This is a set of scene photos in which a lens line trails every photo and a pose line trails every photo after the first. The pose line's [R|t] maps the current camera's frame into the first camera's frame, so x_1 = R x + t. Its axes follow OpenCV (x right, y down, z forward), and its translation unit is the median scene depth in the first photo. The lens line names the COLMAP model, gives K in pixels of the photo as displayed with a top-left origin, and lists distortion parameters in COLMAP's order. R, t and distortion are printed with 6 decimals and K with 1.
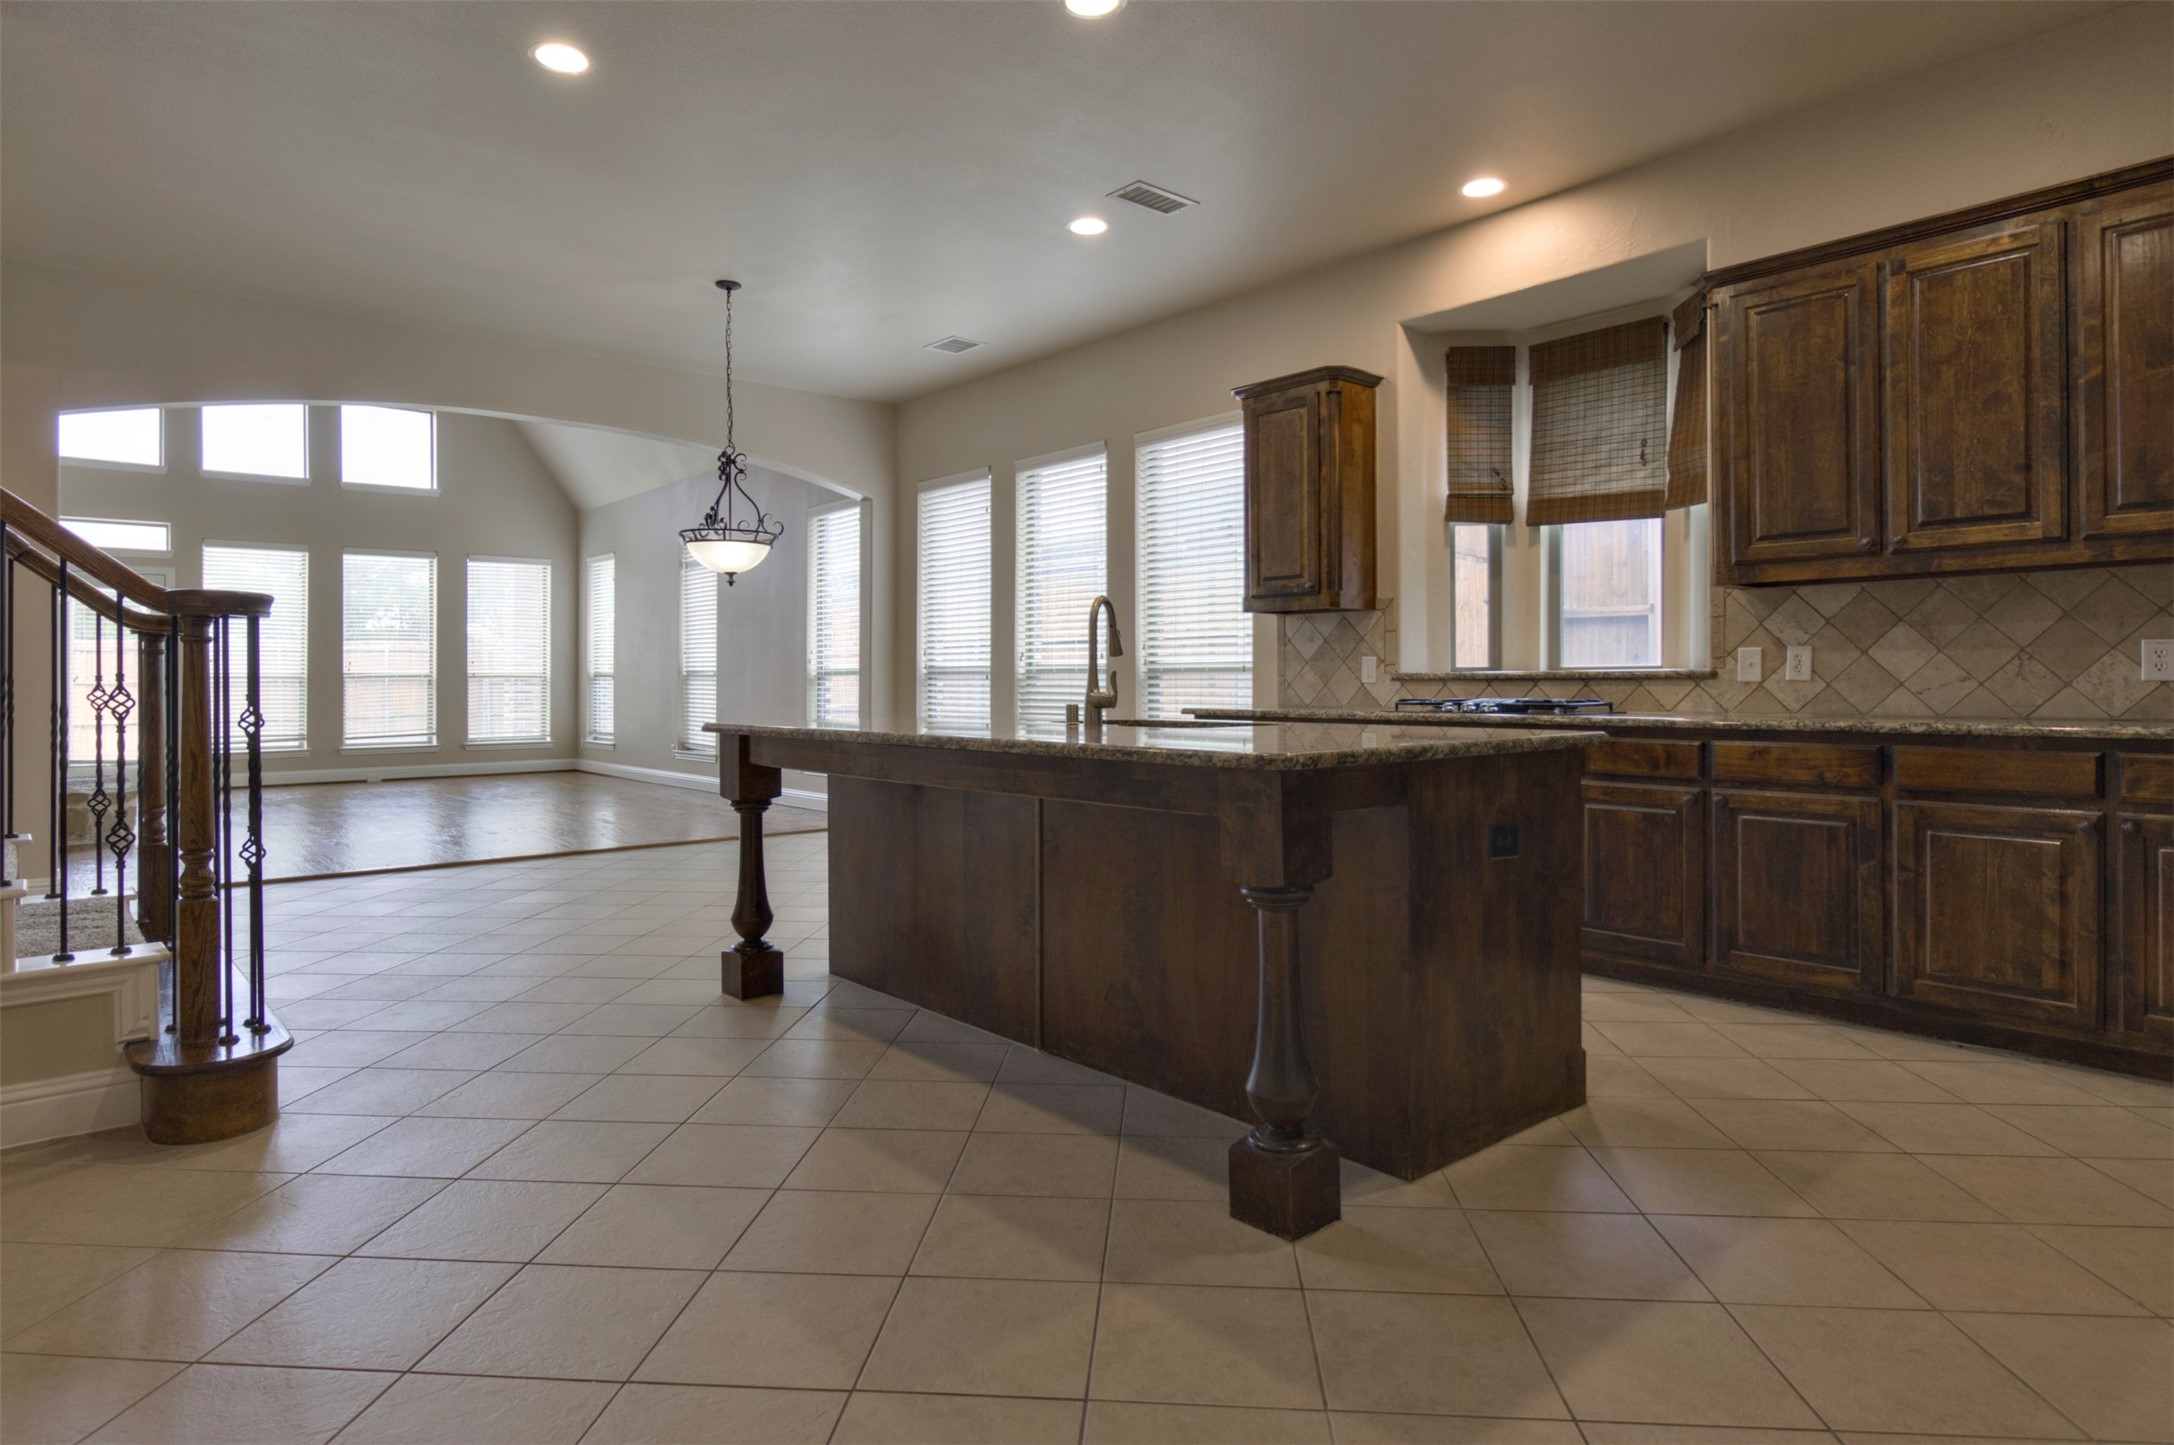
lens RADIAL K [[1195.3, 0, 1105.7], [0, 1195.3, 693.3], [0, 0, 1]] dist [-0.000578, -0.000675]
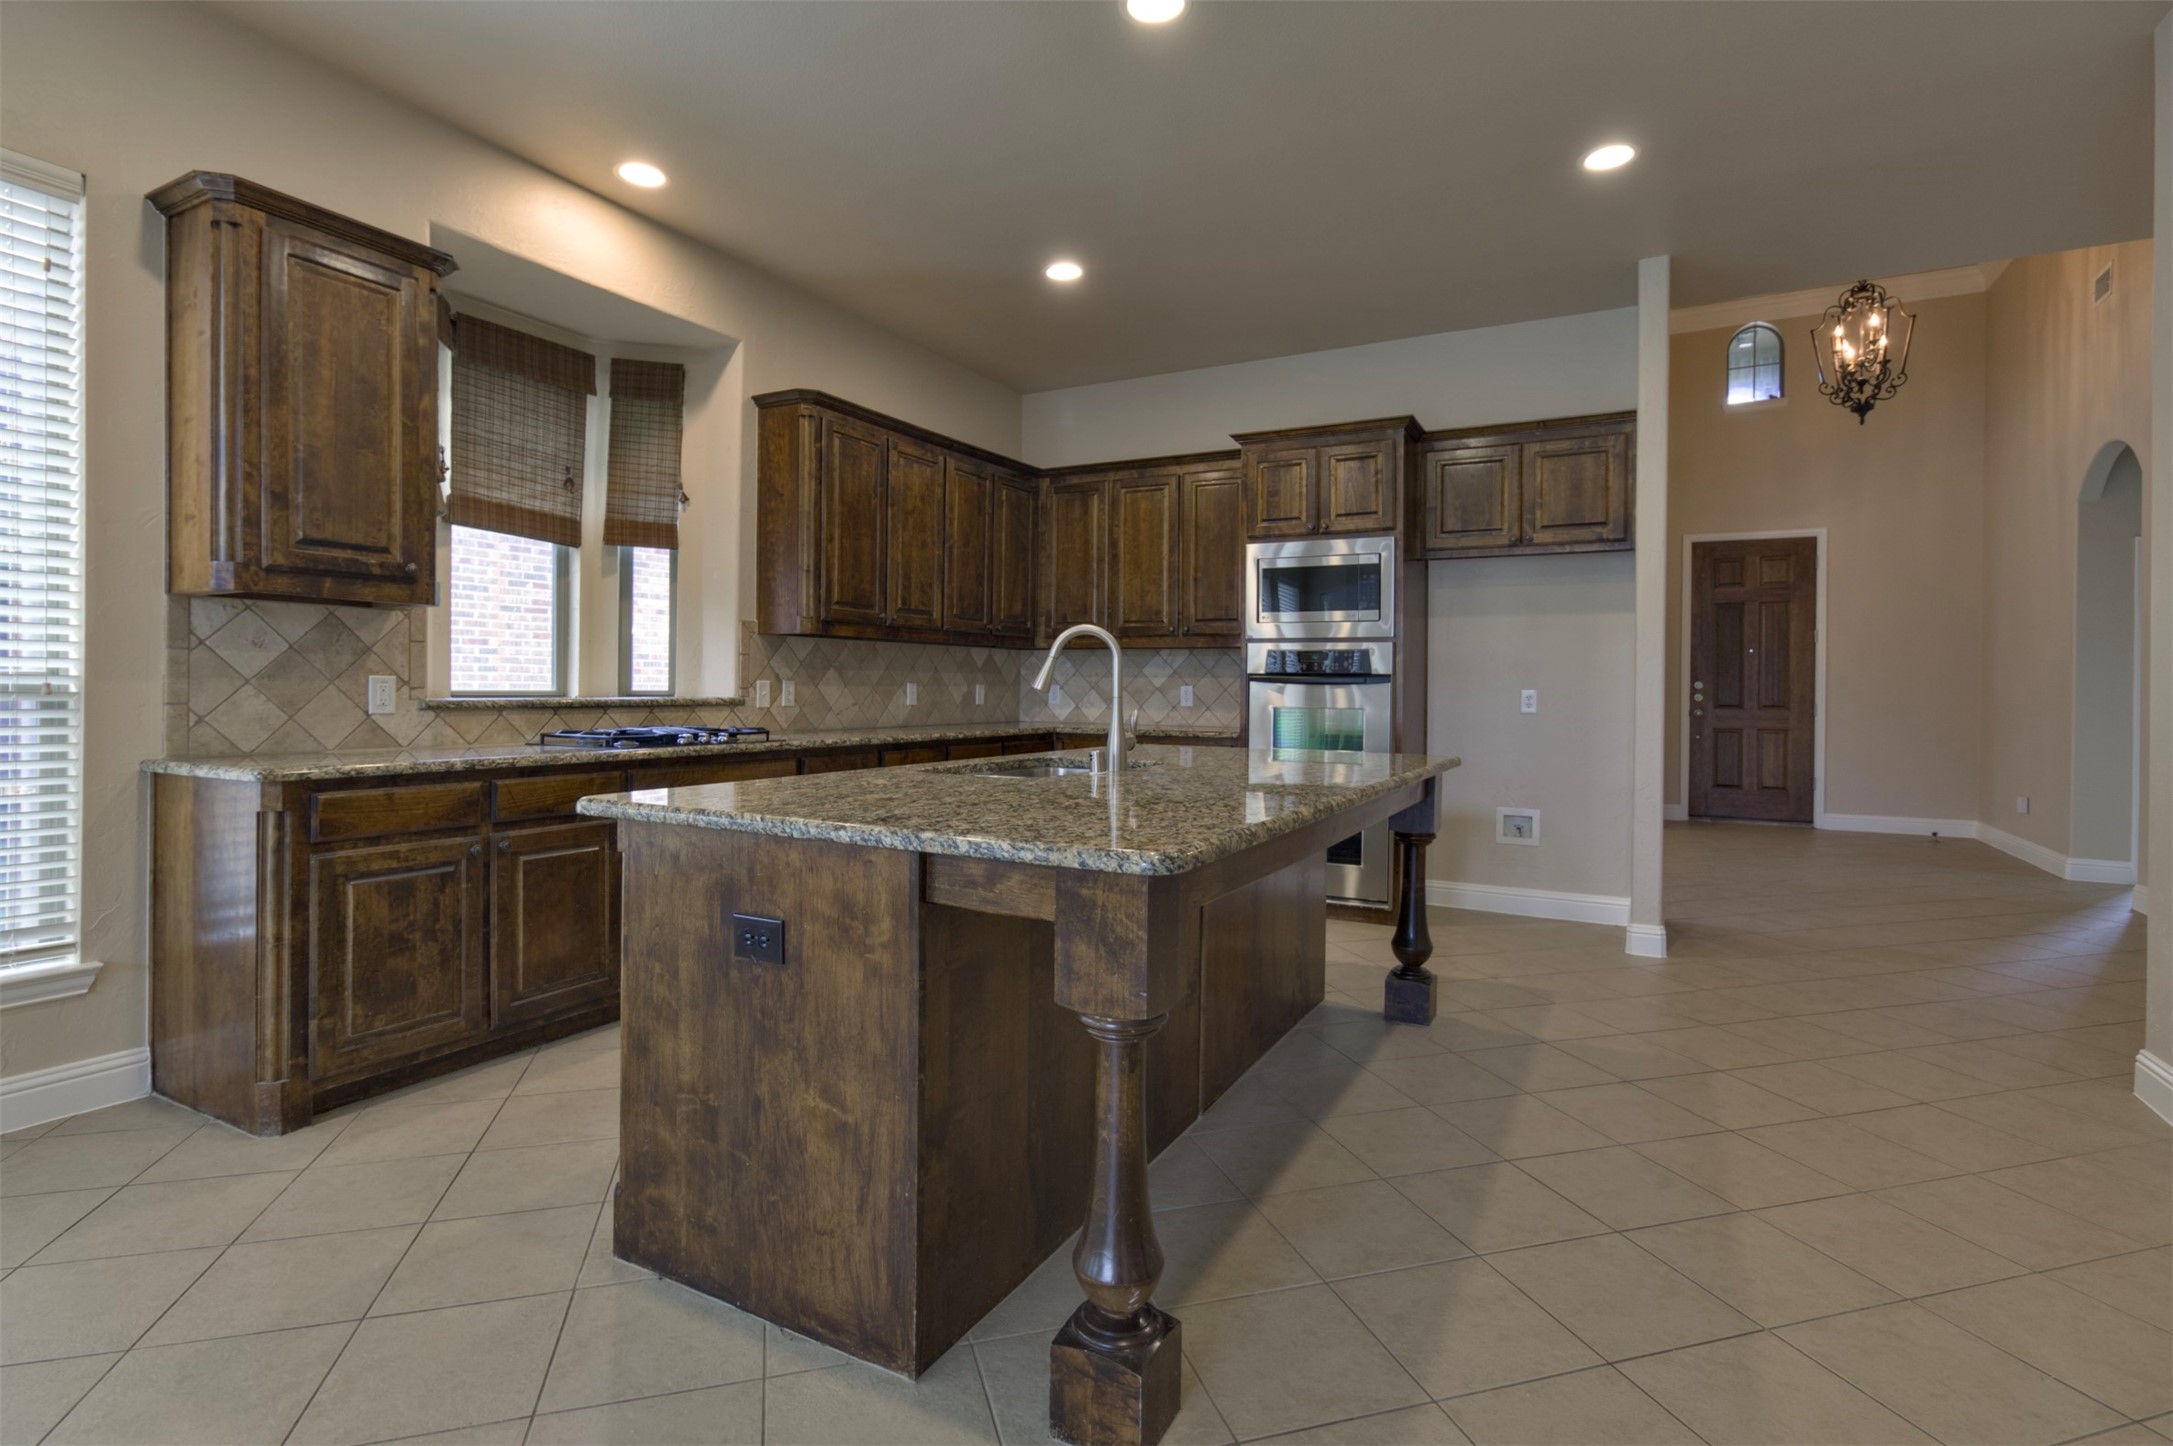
lens RADIAL K [[1022.2, 0, 1077.0], [0, 1022.2, 694.9], [0, 0, 1]] dist [-0.002894, 0.003093]
pose [[-0.326531, -0.005108, 0.945173, -0.448573], [0.002015, 0.999979, 0.006100, -0.021410], [-0.945184, 0.003896, -0.326514, 0.778987]]
